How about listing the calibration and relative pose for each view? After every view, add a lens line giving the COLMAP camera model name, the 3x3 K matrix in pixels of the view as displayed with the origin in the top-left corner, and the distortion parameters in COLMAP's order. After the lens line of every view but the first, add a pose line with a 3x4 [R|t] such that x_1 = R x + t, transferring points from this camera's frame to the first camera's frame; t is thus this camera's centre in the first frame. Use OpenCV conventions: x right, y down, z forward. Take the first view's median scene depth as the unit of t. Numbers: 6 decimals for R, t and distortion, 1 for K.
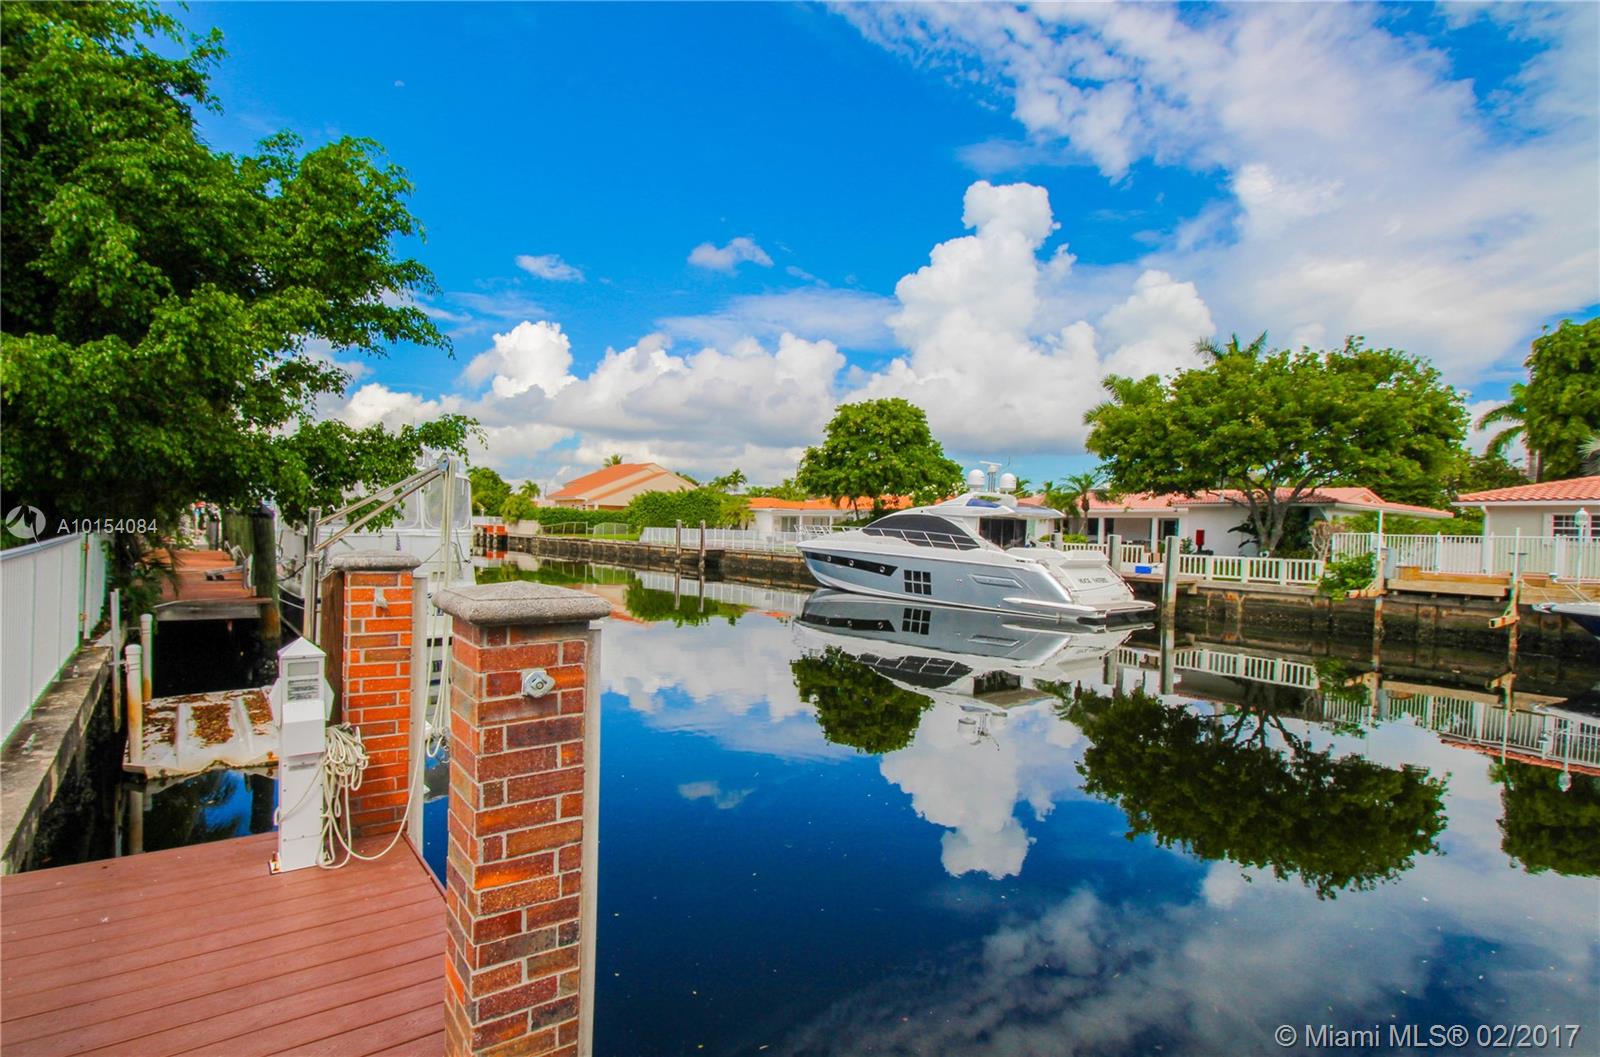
lens RADIAL K [[777.4, 0, 800.0], [0, 777.4, 528.5], [0, 0, 1]] dist [-0.000374, -0.017754]
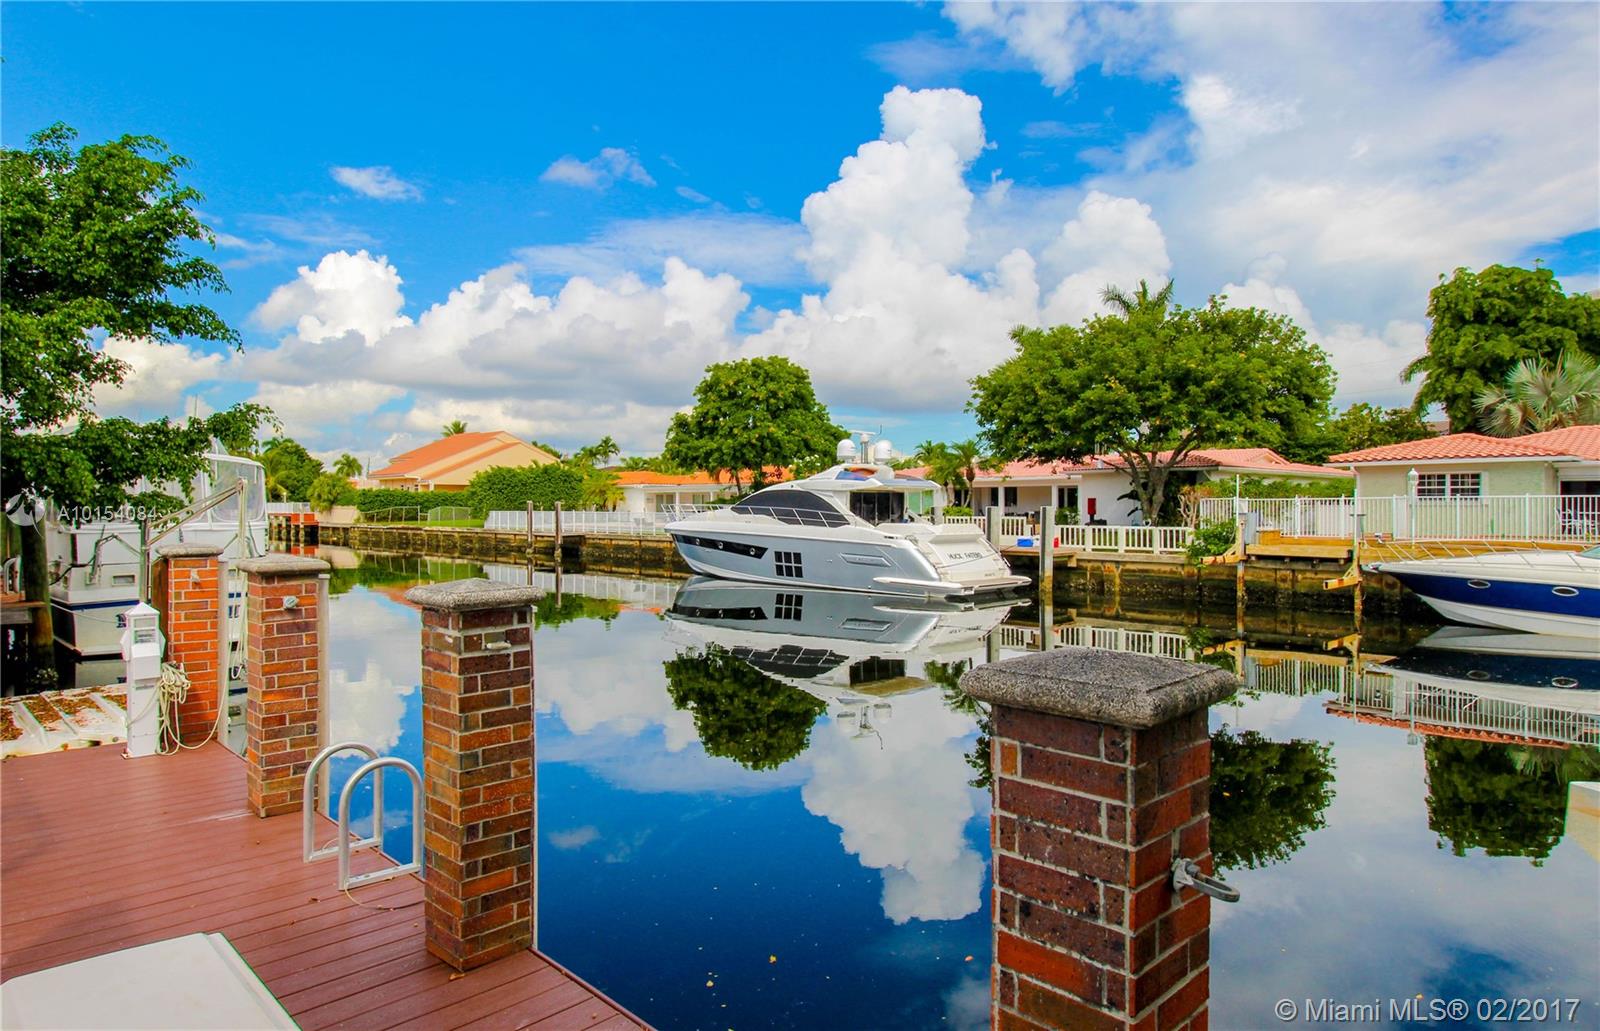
lens RADIAL K [[958.8, 0, 801.7], [0, 958.8, 487.3], [0, 0, 1]] dist [0.002829, -0.012578]
pose [[0.994031, -0.025633, 0.106042, 0.049022], [0.027505, 0.999490, -0.016227, -0.002033], [-0.105571, 0.019047, 0.994229, -0.110388]]
